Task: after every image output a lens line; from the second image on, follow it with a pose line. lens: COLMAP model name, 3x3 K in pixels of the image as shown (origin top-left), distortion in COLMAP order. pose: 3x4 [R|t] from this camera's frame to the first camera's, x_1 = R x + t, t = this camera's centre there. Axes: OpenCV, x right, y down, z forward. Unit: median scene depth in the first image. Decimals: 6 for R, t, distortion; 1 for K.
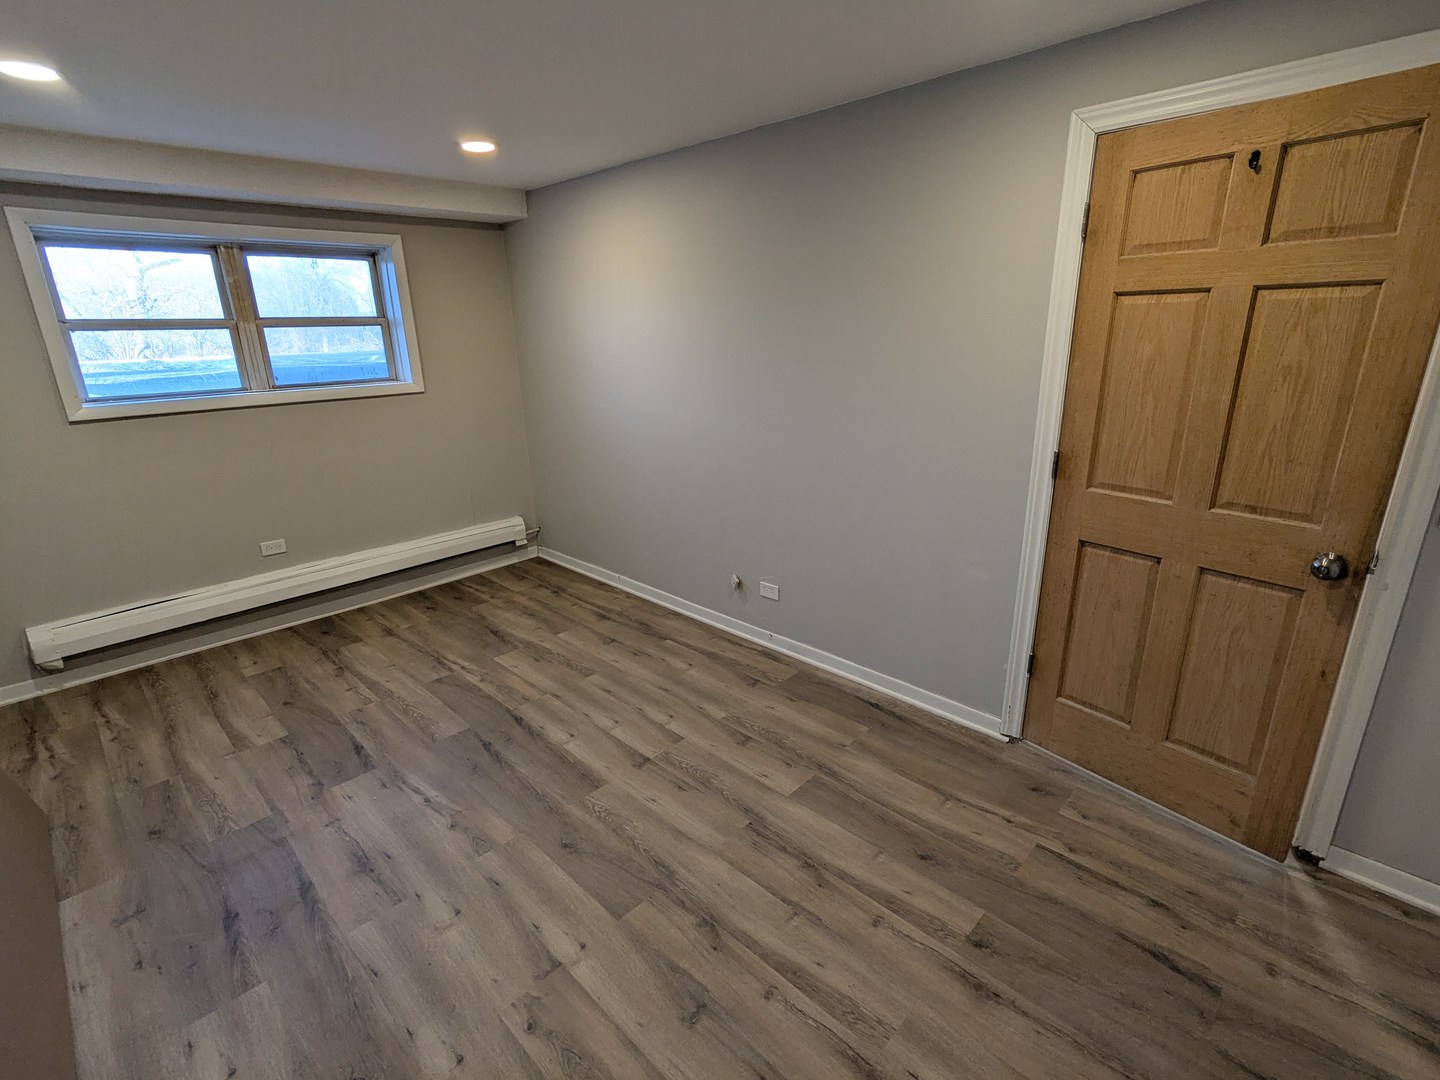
lens RADIAL K [[682.0, 0, 718.4], [0, 682.0, 540.3], [0, 0, 1]] dist [0.002570, 0.001176]
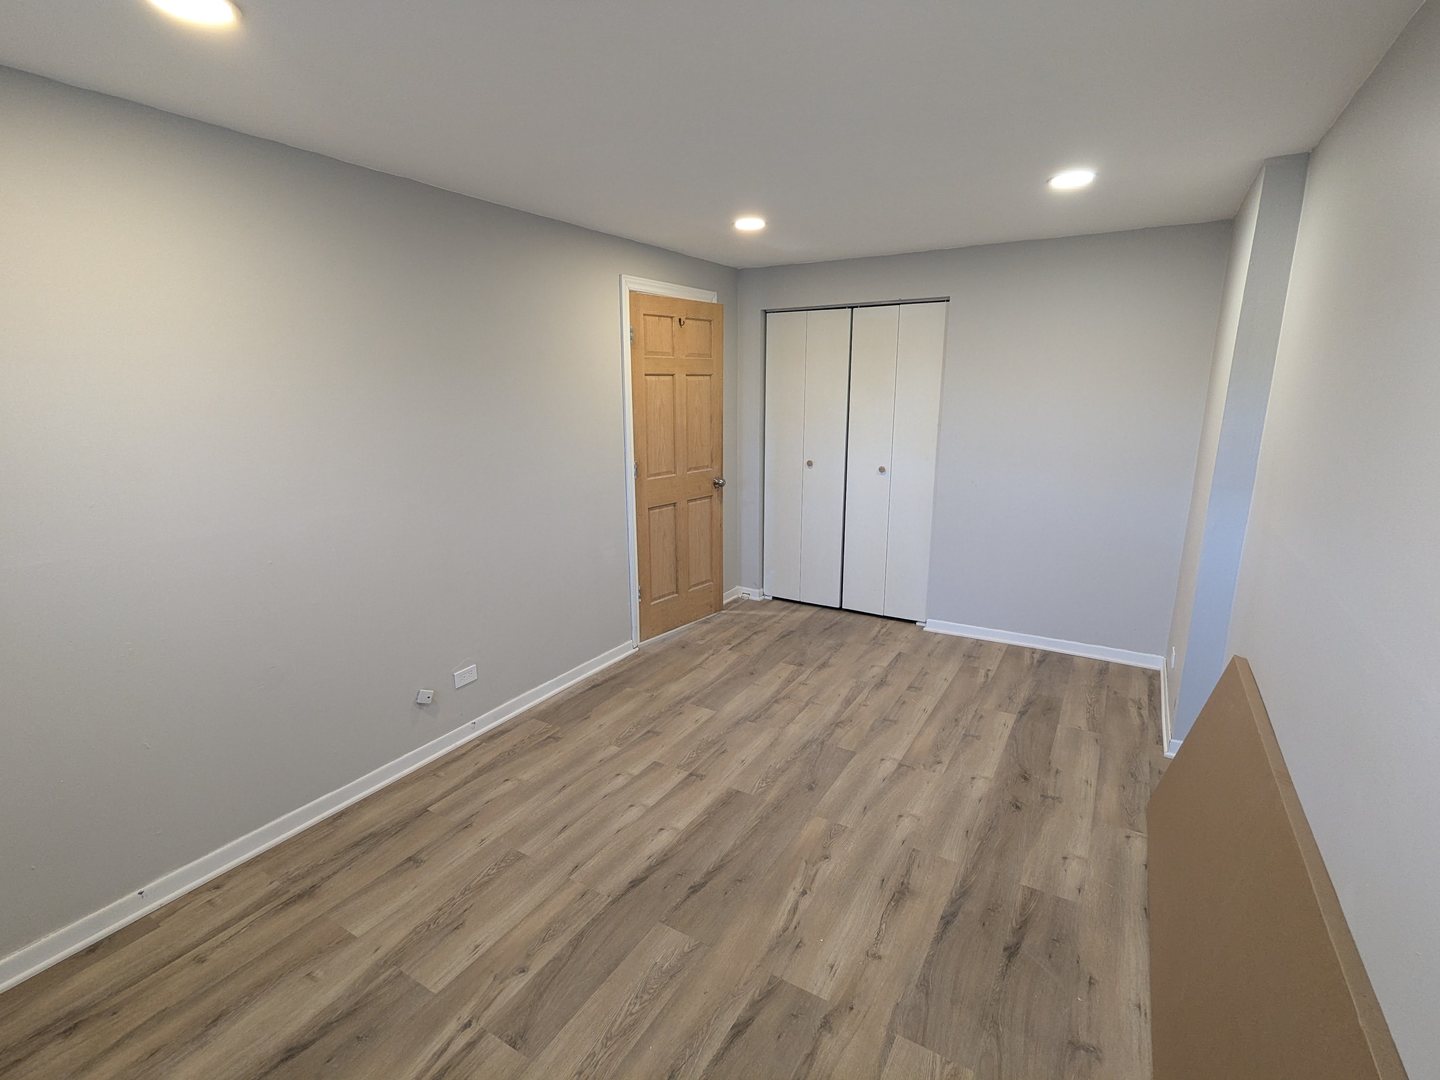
lens RADIAL K [[682.0, 0, 718.4], [0, 682.0, 540.3], [0, 0, 1]] dist [0.002570, 0.001176]
pose [[-0.229746, -0.194473, 0.953623, -1.139545], [0.307099, 0.915290, 0.260642, -0.307166], [-0.923530, 0.352738, -0.150562, 1.047054]]
